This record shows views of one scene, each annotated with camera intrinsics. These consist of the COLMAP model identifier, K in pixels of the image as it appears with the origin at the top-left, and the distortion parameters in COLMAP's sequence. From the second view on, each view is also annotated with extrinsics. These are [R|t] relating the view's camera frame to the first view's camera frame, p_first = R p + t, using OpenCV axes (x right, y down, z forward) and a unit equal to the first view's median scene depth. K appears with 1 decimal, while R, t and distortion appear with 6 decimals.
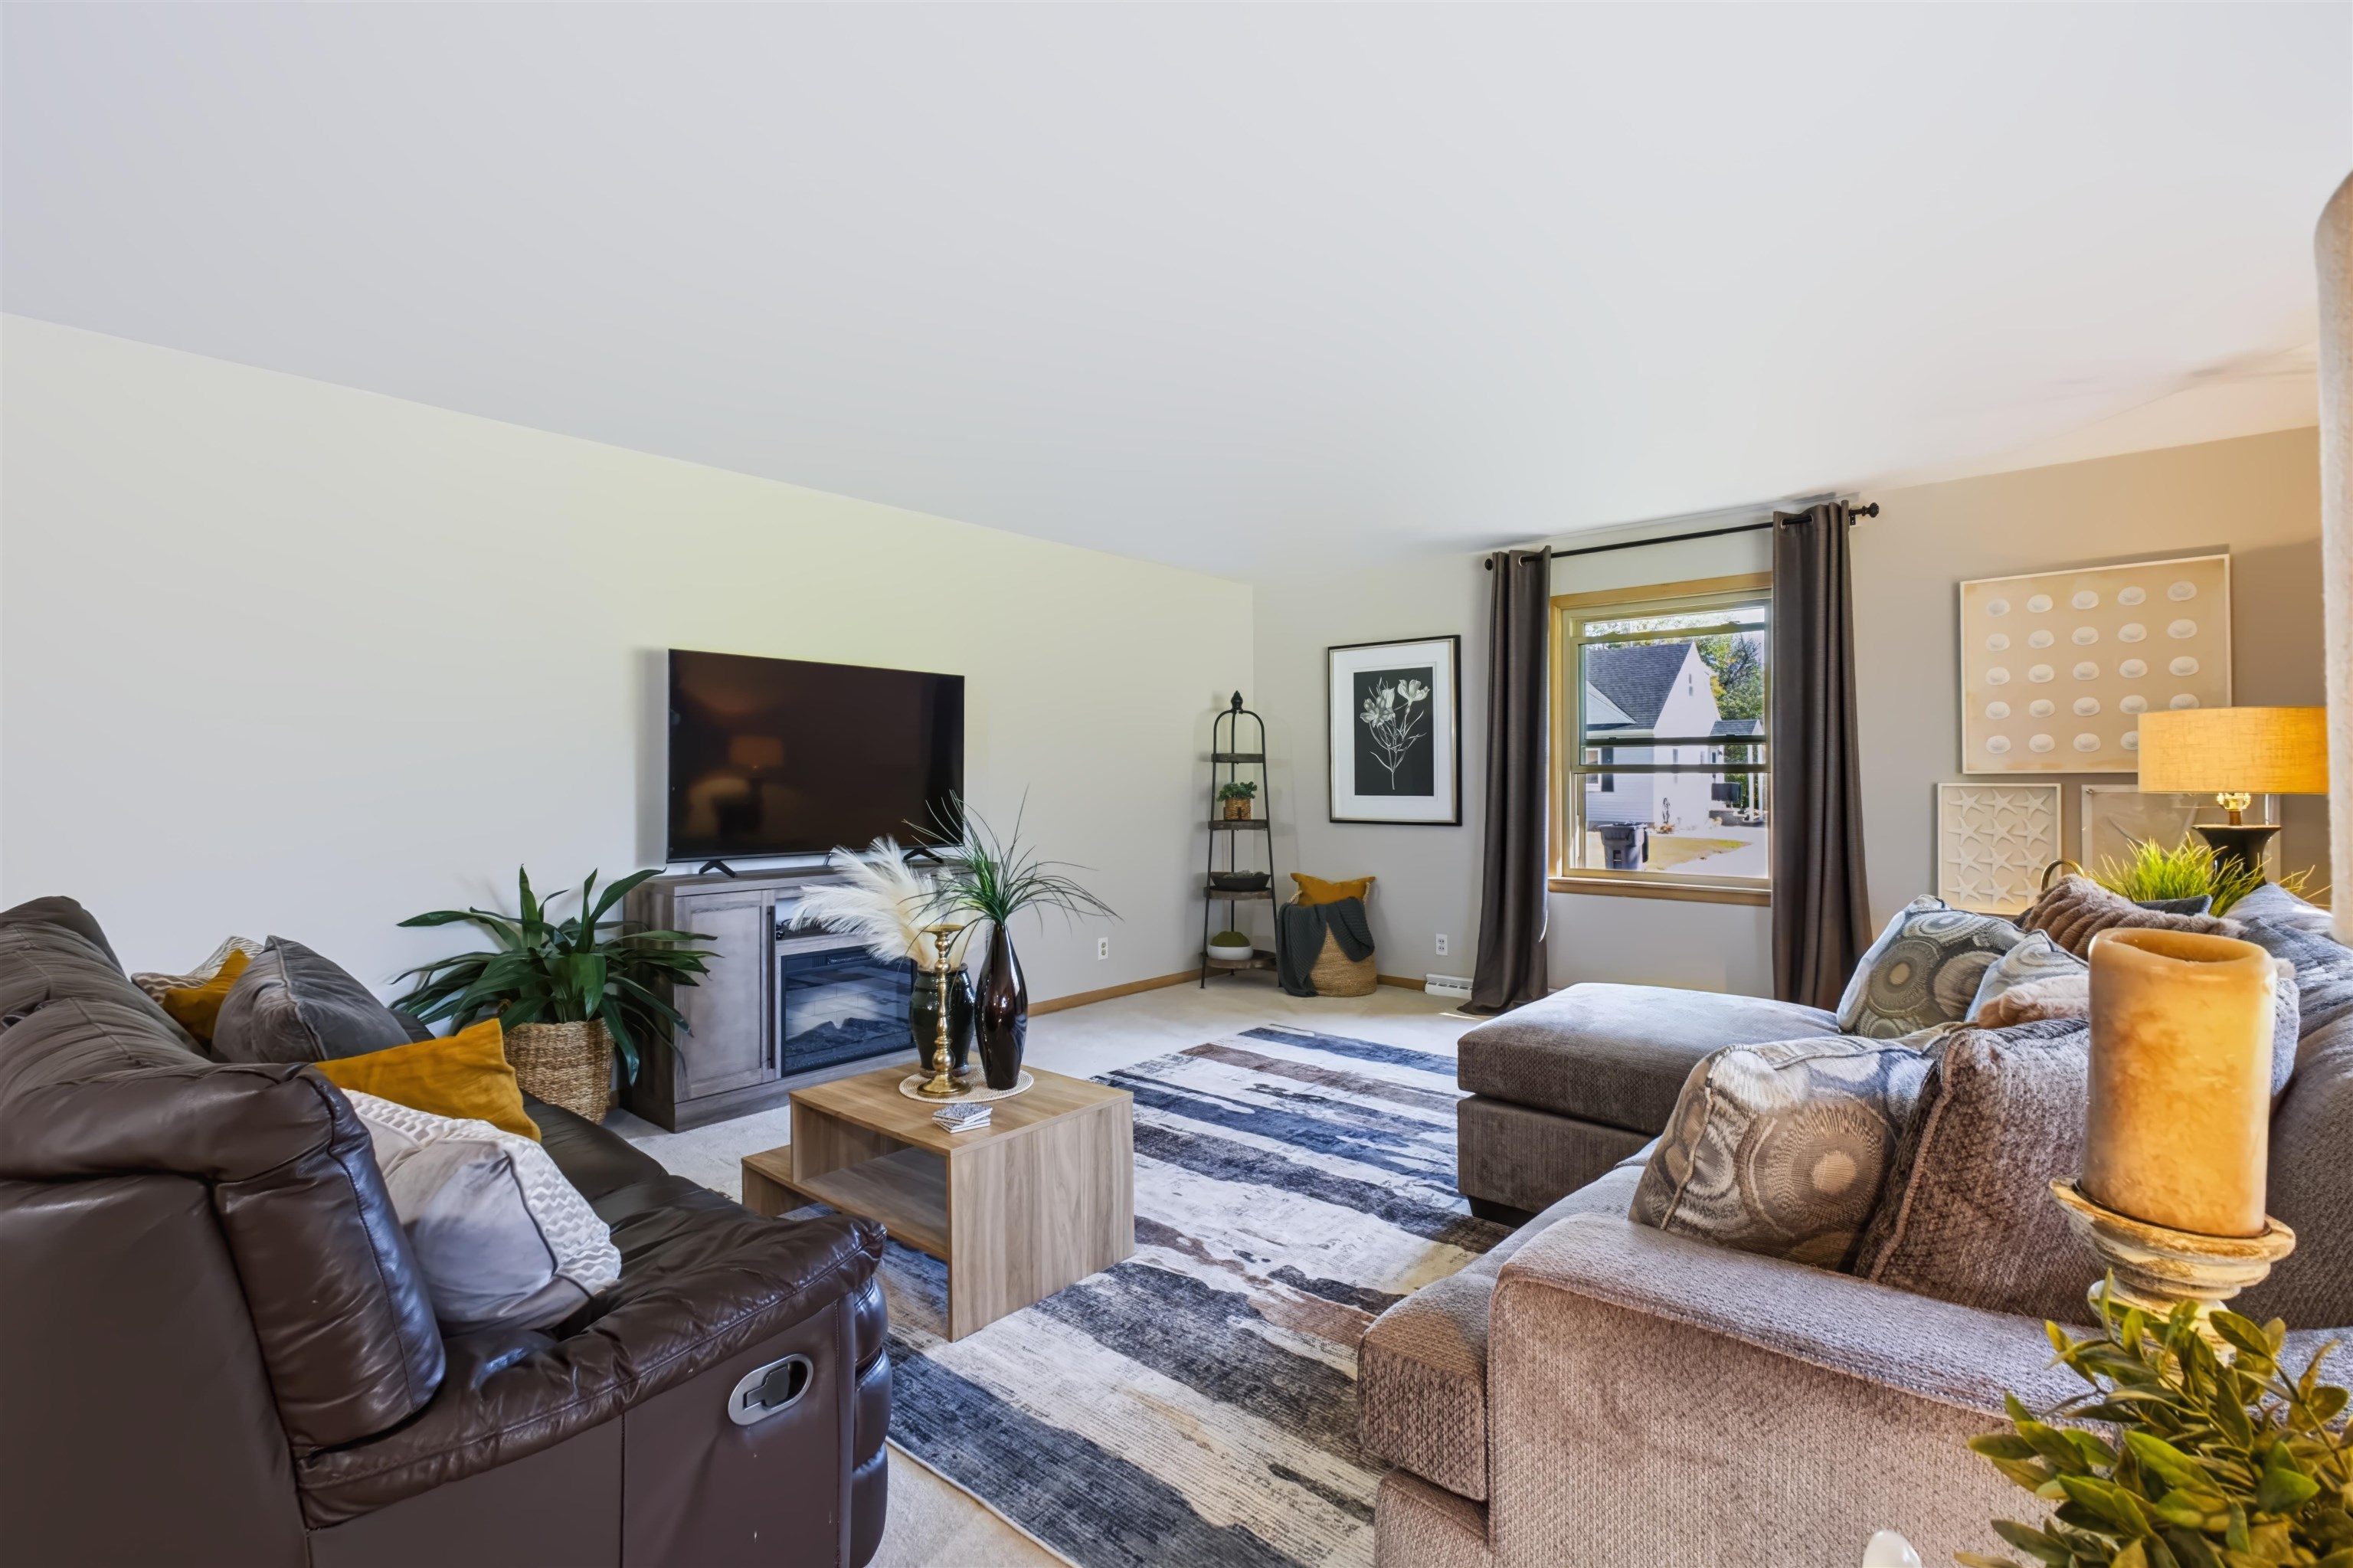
lens RADIAL K [[1085.7, 0, 1176.5], [0, 1085.7, 775.2], [0, 0, 1]] dist [0.003376, 0.000218]
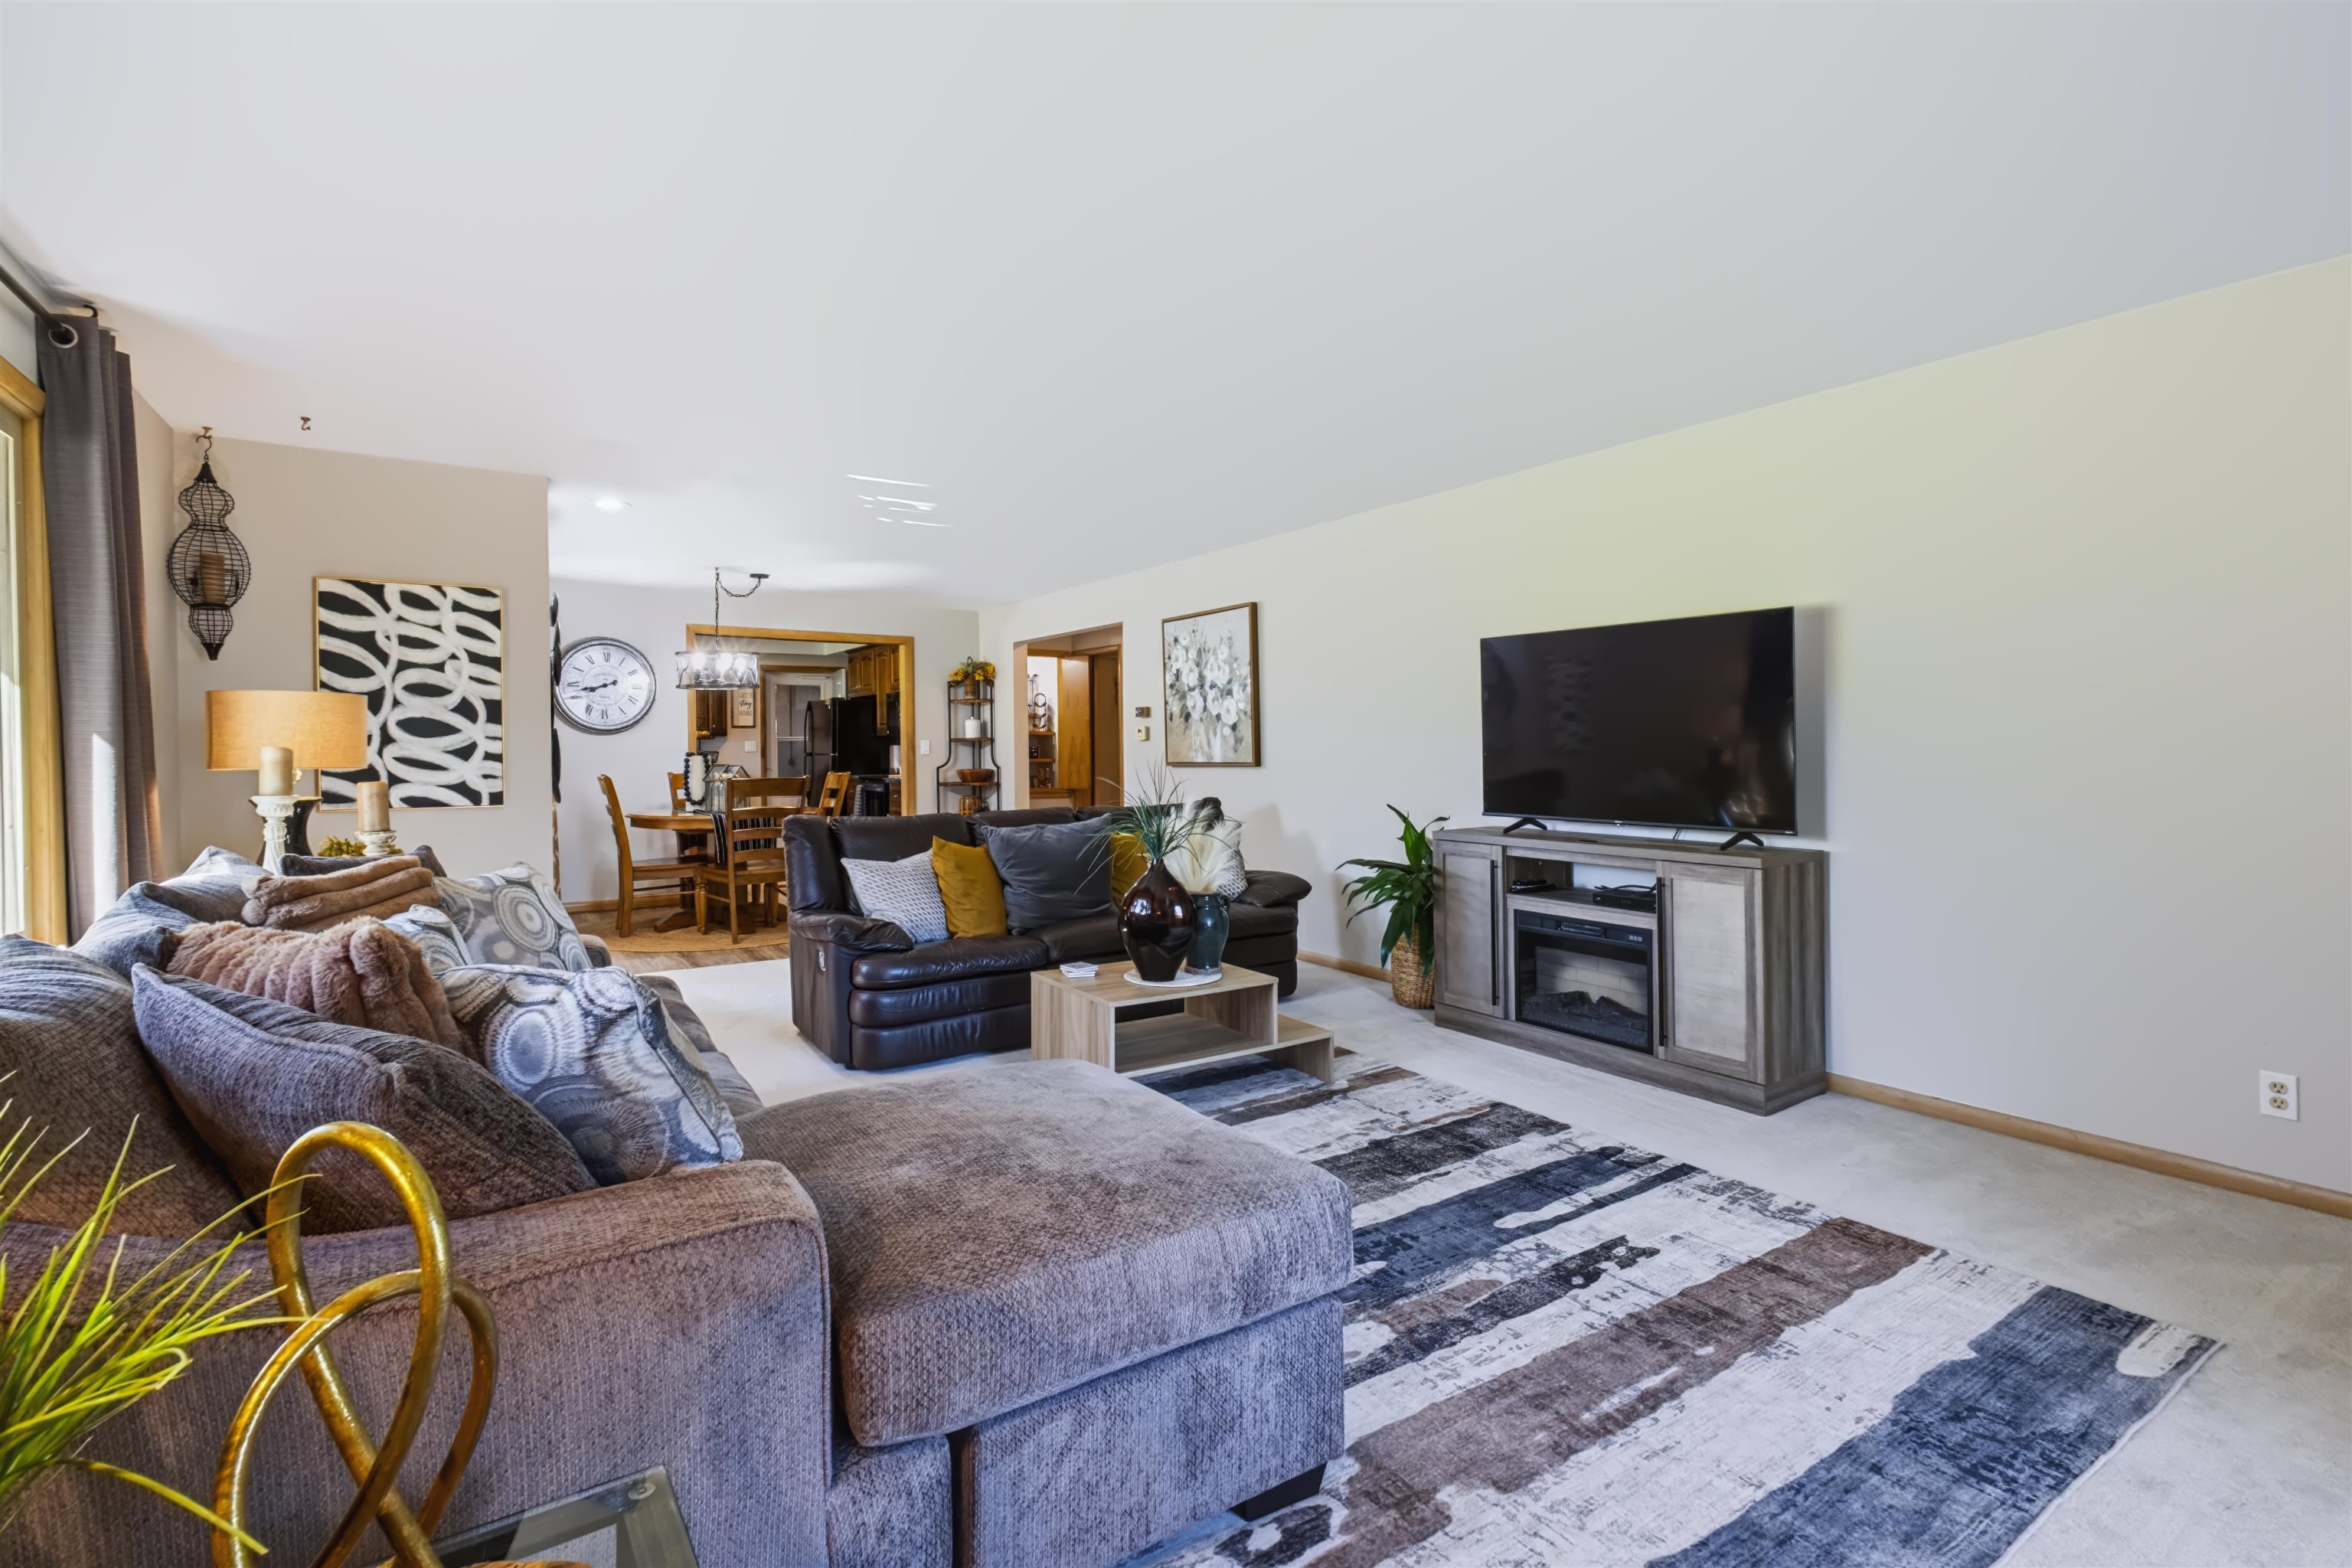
lens RADIAL K [[1085.2, 0, 1179.3], [0, 1085.2, 763.9], [0, 0, 1]] dist [0.003376, 0.000218]
pose [[-0.265723, 0.013406, -0.963956, 0.714523], [0.005280, 0.999909, 0.012450, 0.005749], [0.964035, -0.001781, -0.265770, 0.896353]]
